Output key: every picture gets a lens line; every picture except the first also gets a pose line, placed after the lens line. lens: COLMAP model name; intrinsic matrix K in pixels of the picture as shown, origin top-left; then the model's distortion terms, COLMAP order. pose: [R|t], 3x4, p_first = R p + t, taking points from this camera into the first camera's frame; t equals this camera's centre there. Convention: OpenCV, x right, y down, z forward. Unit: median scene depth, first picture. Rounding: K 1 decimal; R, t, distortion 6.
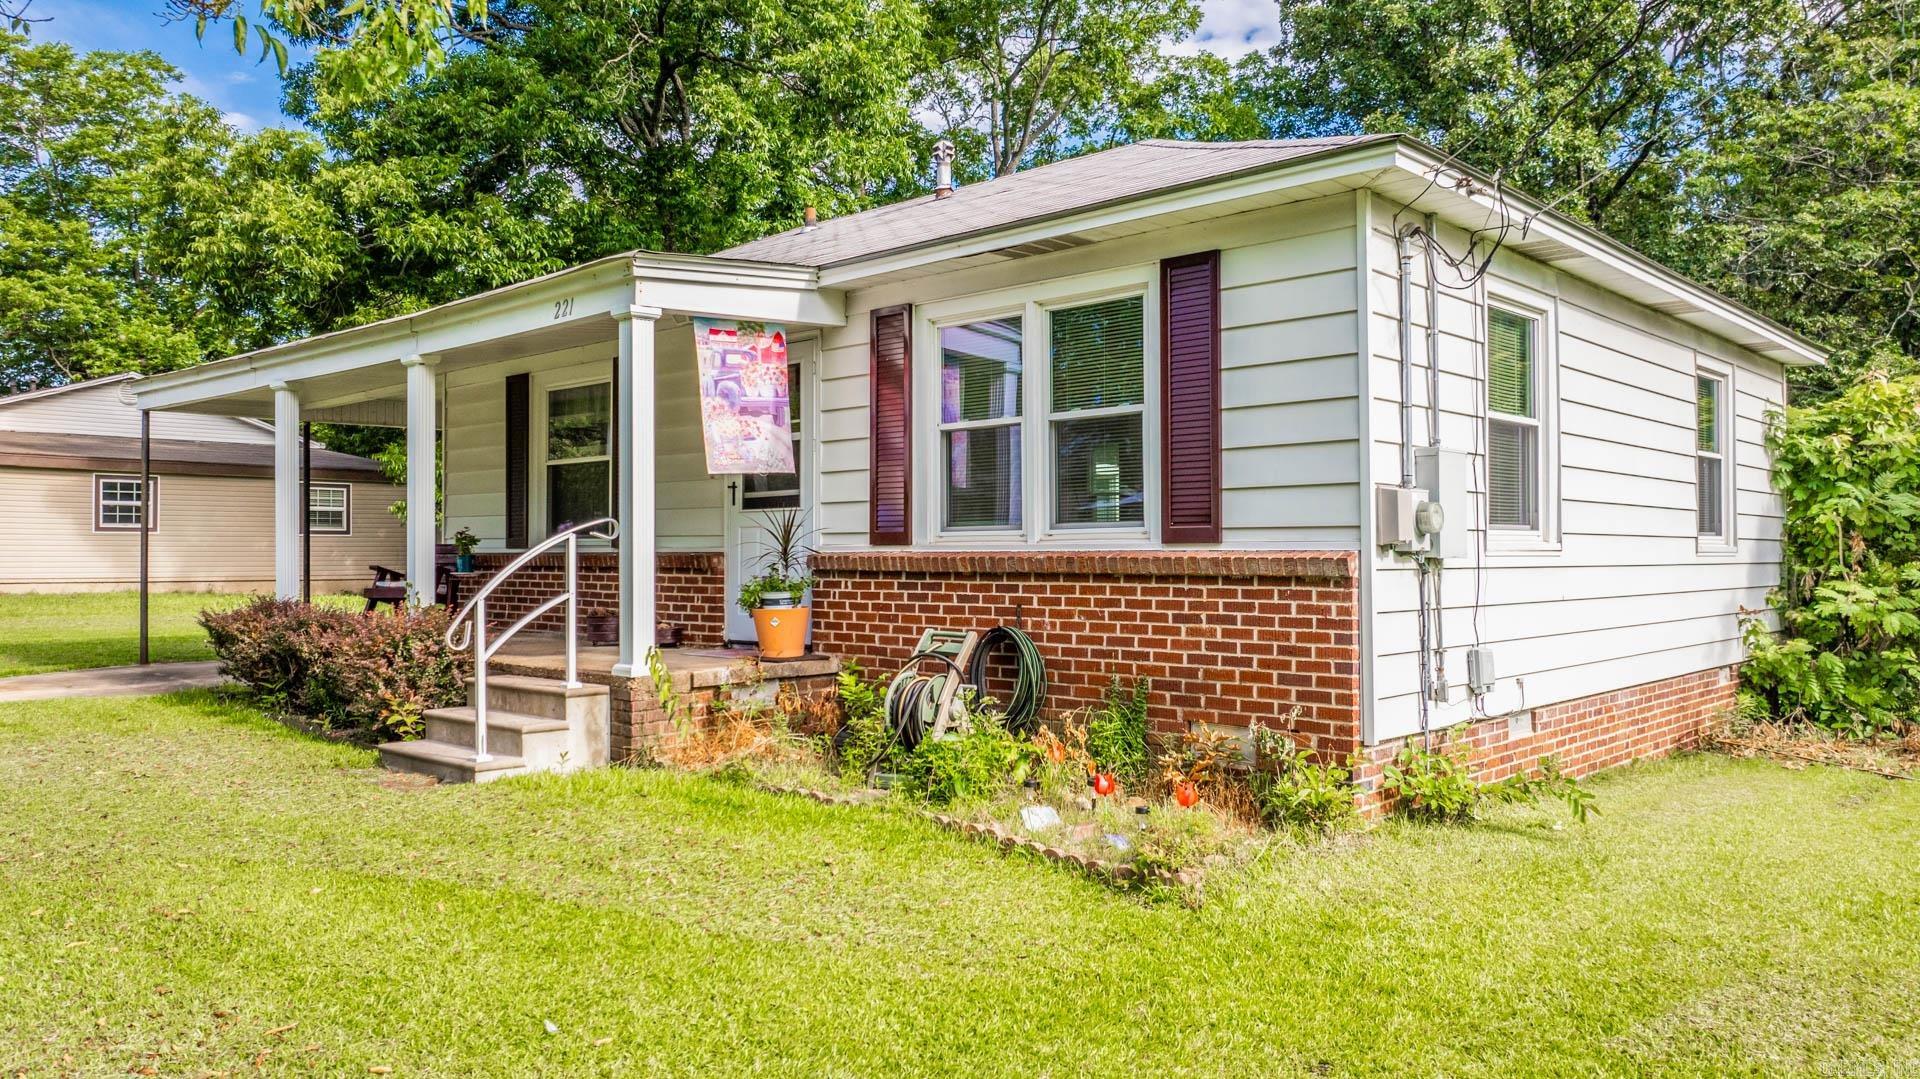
lens RADIAL K [[1396.6, 0, 960.0], [0, 1396.6, 539.5], [0, 0, 1]] dist [-0.034206, 0.032822]
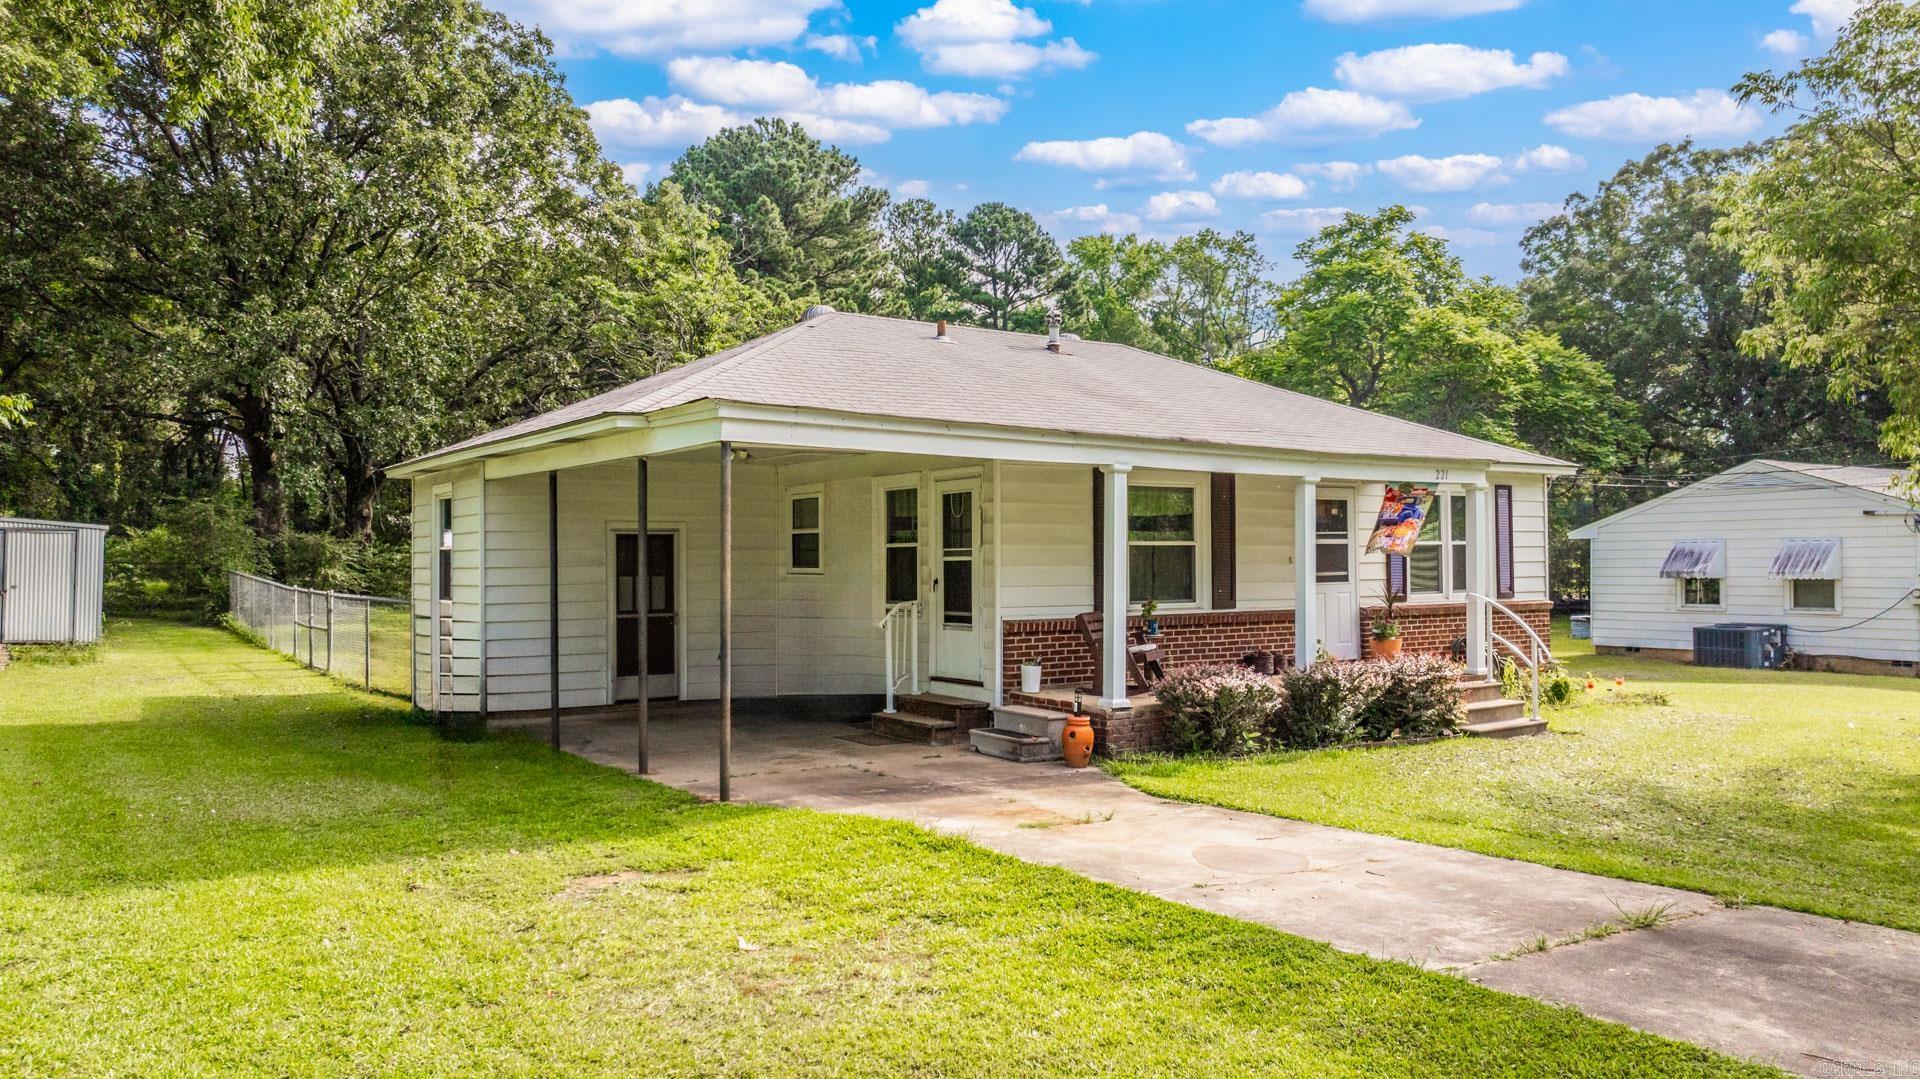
lens RADIAL K [[1396.6, 0, 960.0], [0, 1396.6, 539.5], [0, 0, 1]] dist [-0.034206, 0.032822]
pose [[0.196704, 0.027897, 0.980066, -0.813955], [0.008044, 0.999516, -0.030065, -0.011720], [-0.980430, 0.013797, 0.196385, 0.476906]]
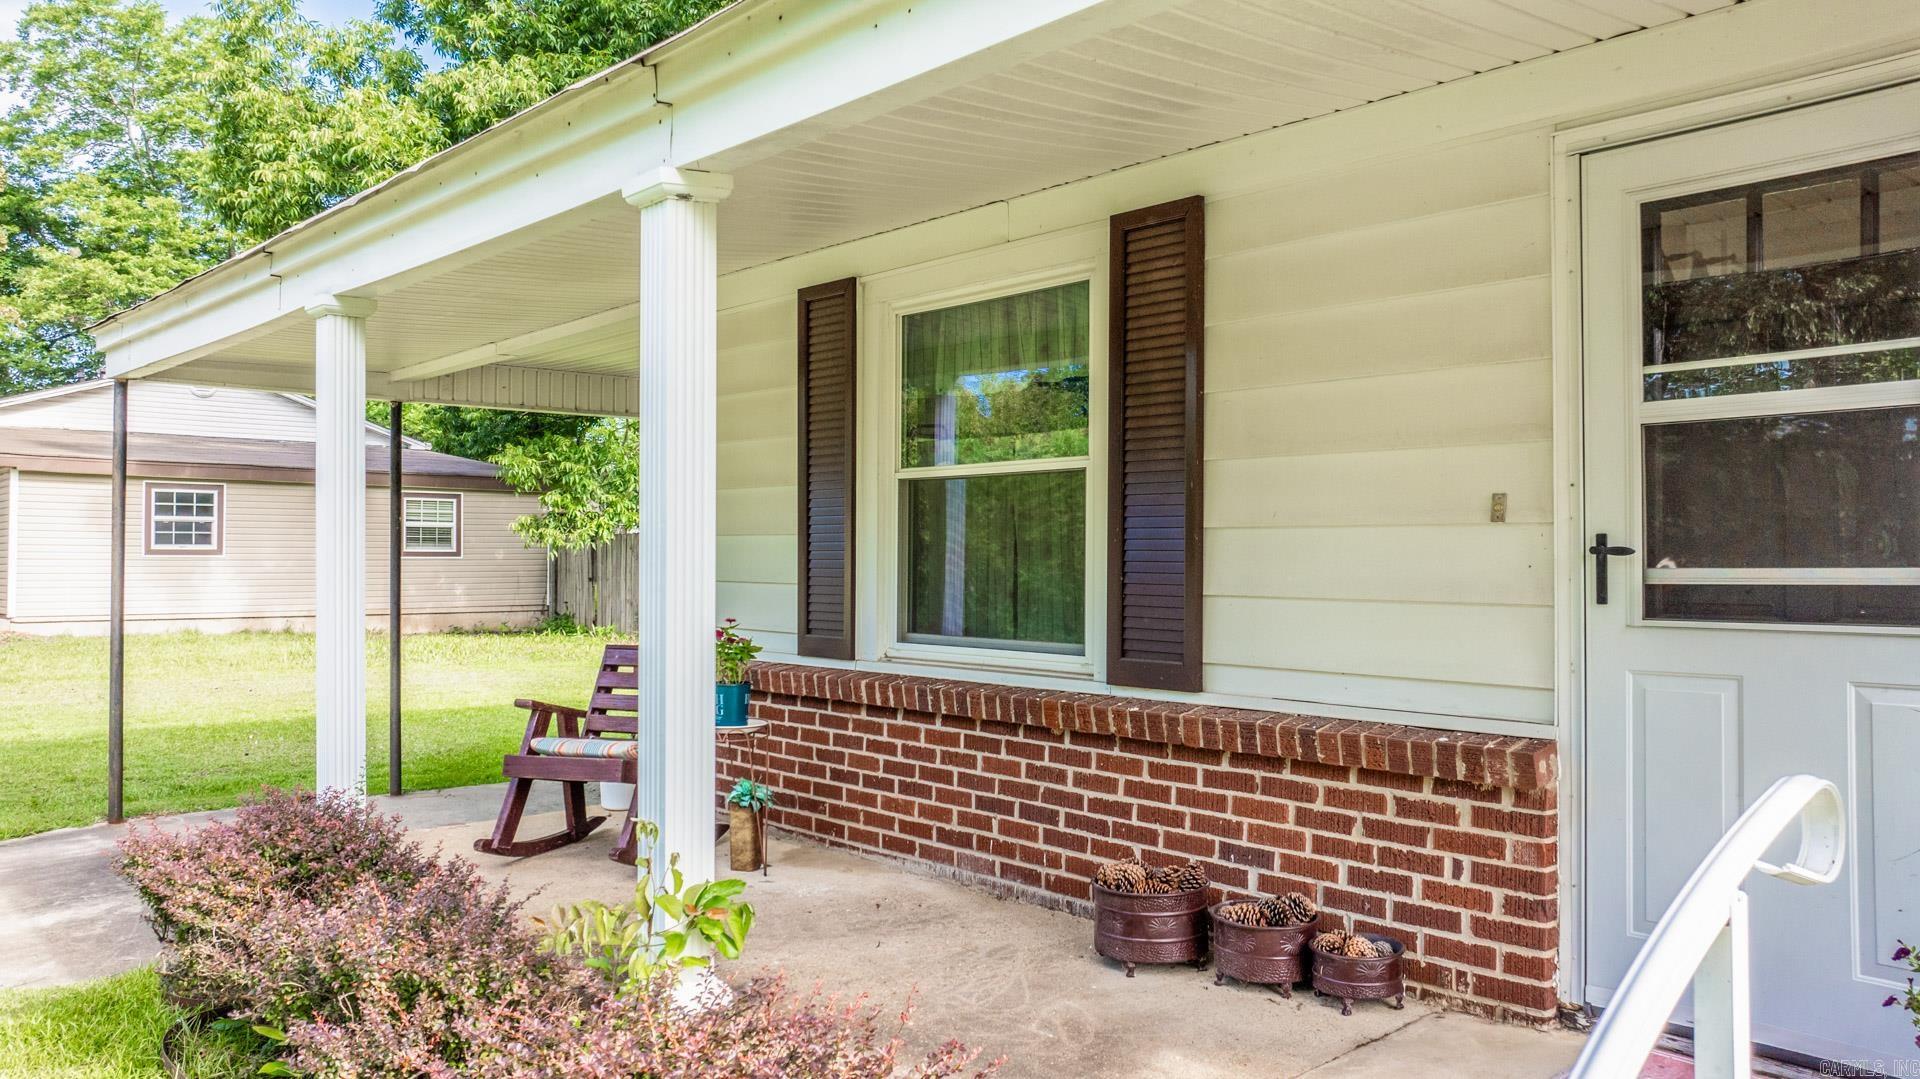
lens RADIAL K [[1396.6, 0, 960.0], [0, 1396.6, 539.5], [0, 0, 1]] dist [-0.034206, 0.032822]
pose [[0.997756, 0.003069, -0.066892, -0.129597], [-0.003176, 0.999994, -0.001488, -0.017423], [0.066887, 0.001697, 0.997759, 0.288650]]
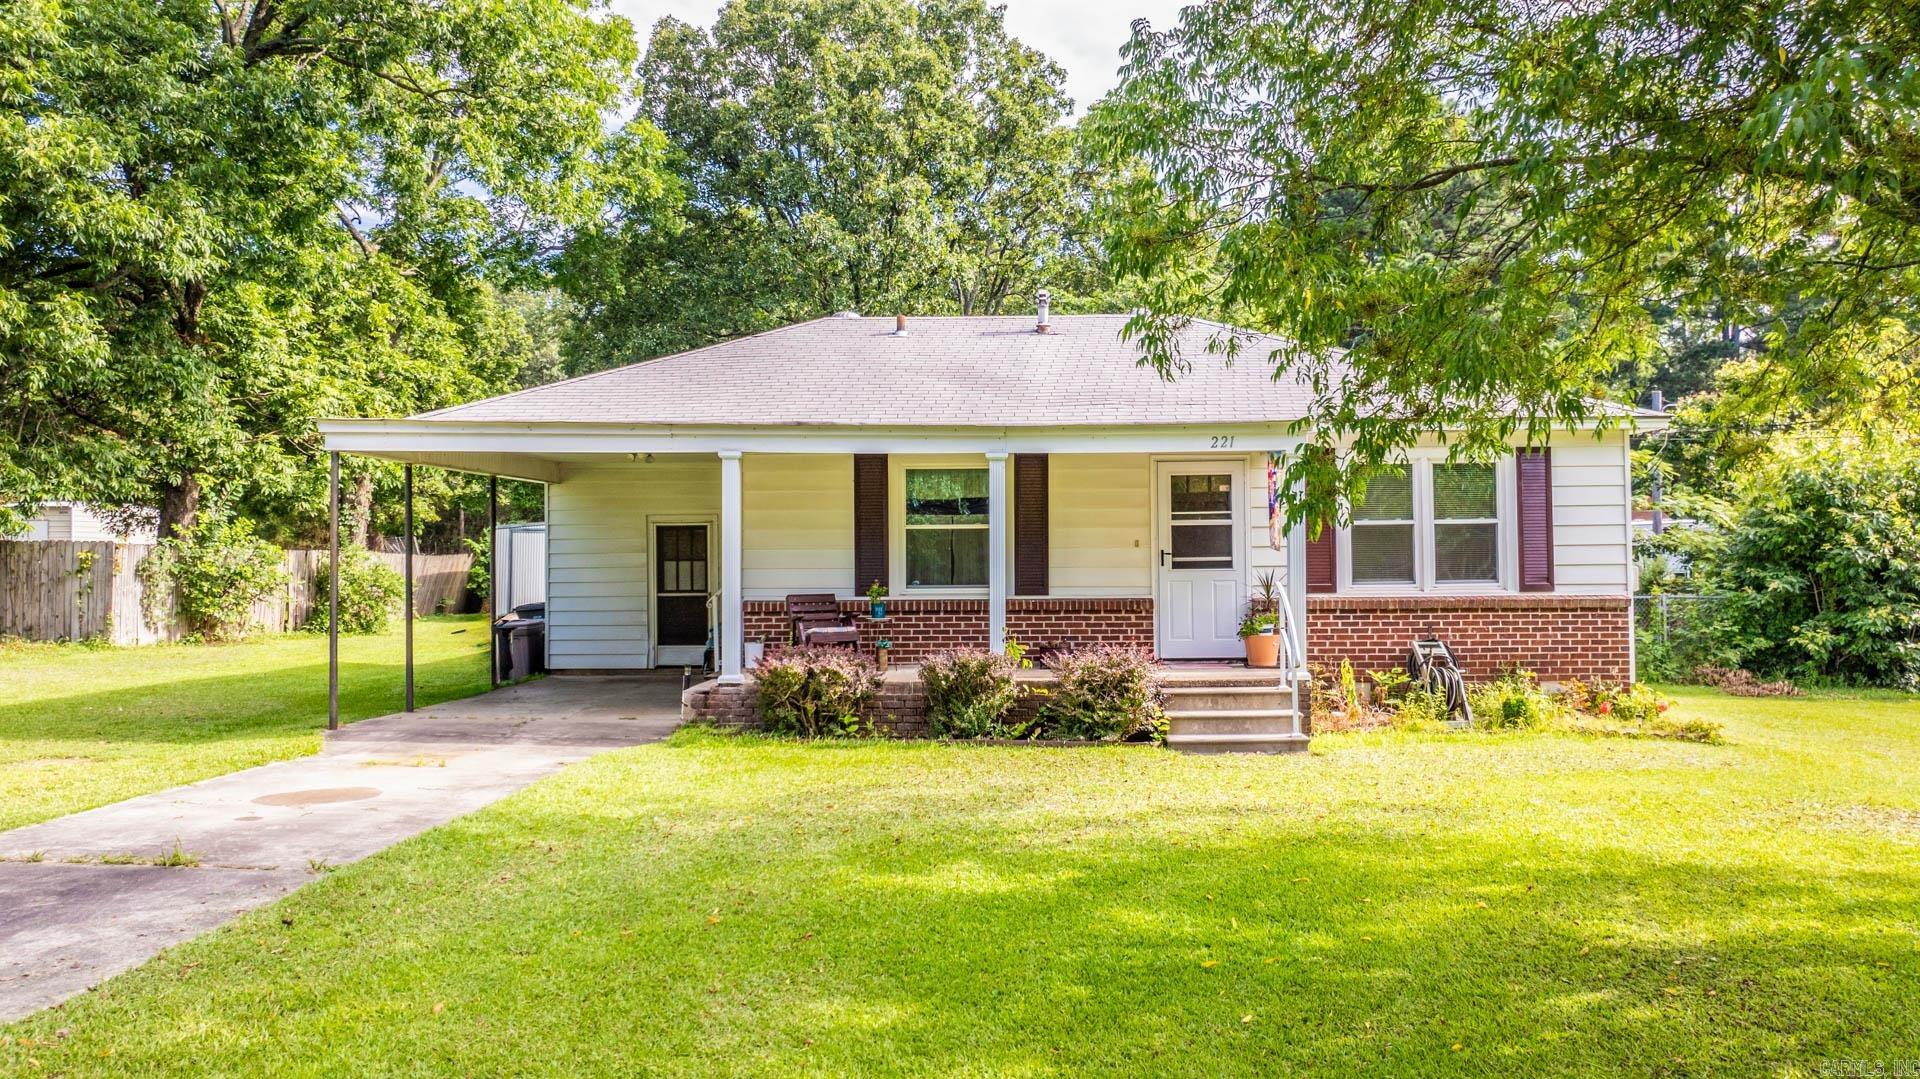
lens RADIAL K [[1396.6, 0, 960.0], [0, 1396.6, 539.5], [0, 0, 1]] dist [-0.034206, 0.032822]
pose [[0.741500, 0.020653, 0.670635, -0.574419], [-0.001072, 0.999561, -0.029597, -0.003965], [-0.670952, 0.021227, 0.741197, 0.024492]]
